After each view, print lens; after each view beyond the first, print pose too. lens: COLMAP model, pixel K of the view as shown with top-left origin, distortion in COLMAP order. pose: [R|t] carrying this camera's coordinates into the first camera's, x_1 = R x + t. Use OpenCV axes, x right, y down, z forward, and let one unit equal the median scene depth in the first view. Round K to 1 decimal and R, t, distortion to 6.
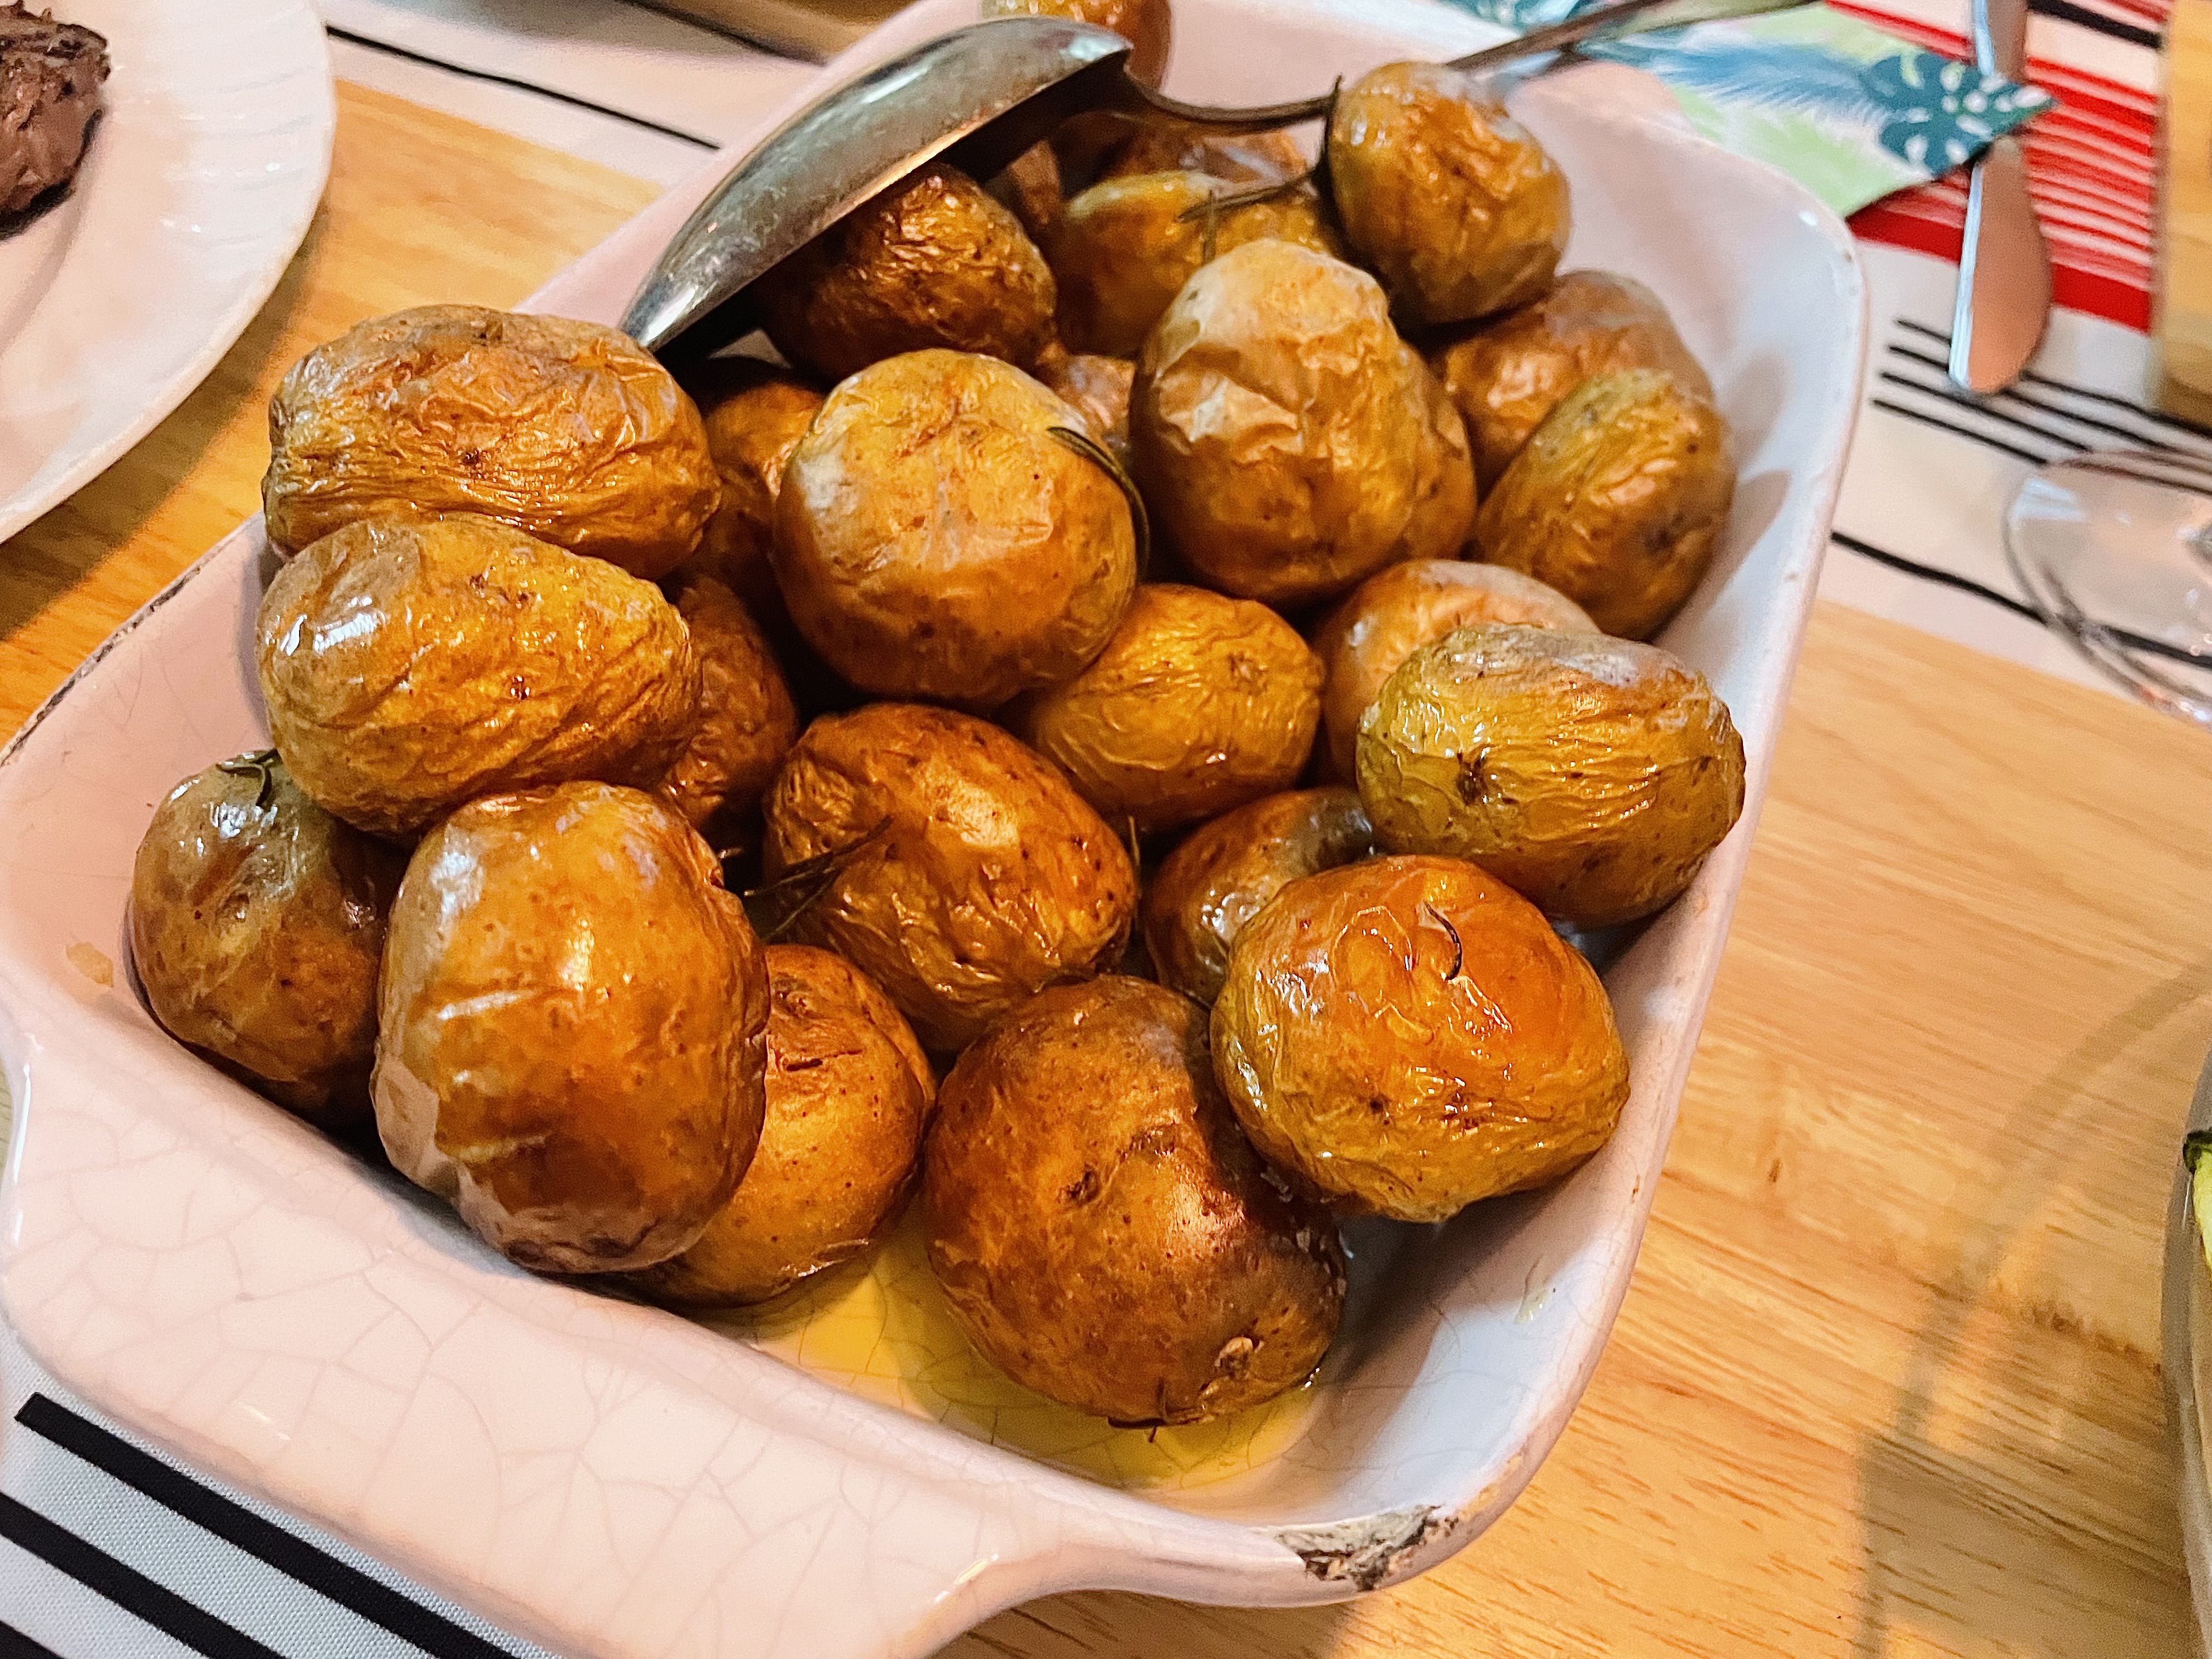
lens RADIAL K [[1699.9, 0, 1106.0], [0, 1699.9, 829.5], [0, 0, 1]] dist [0.051358, -0.103377]
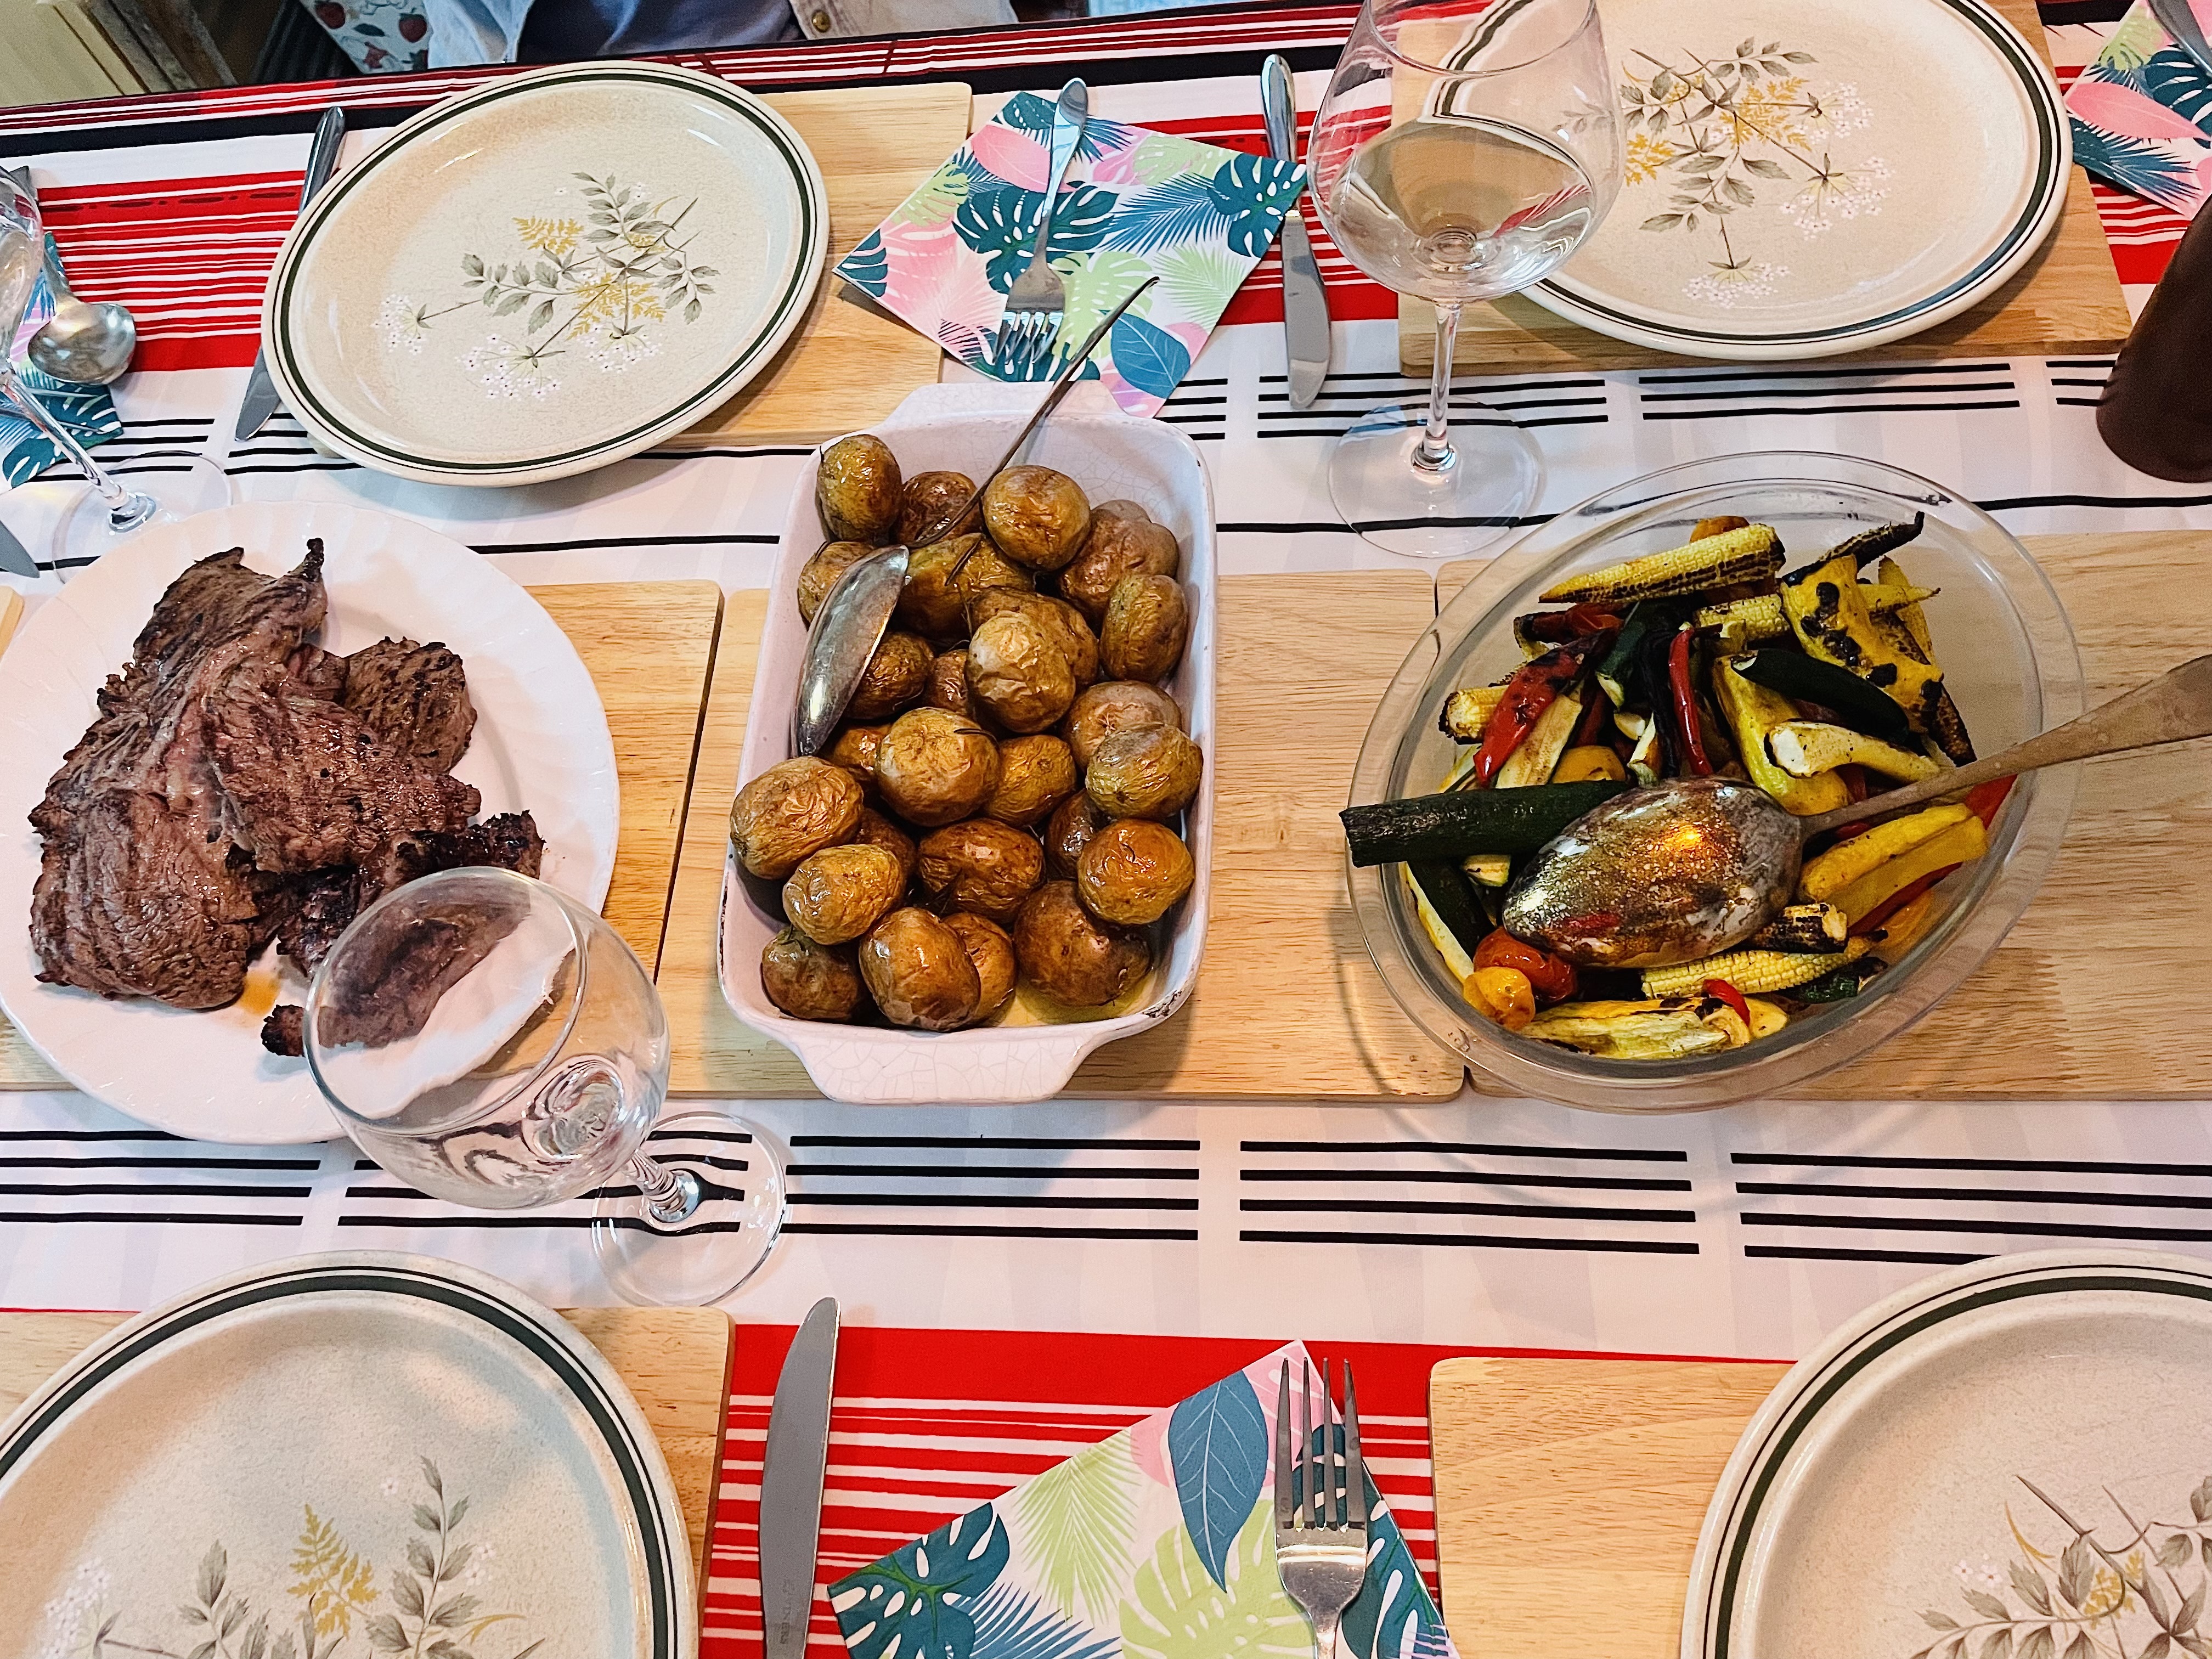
lens RADIAL K [[1615.5, 0, 1048.2], [0, 1615.5, 830.8], [0, 0, 1]] dist [0.002799, -0.003461]
pose [[0.911534, -0.410077, -0.030699, 0.137249], [0.407370, 0.890273, 0.203628, -0.604485], [-0.056173, -0.198120, 0.978567, -1.900651]]
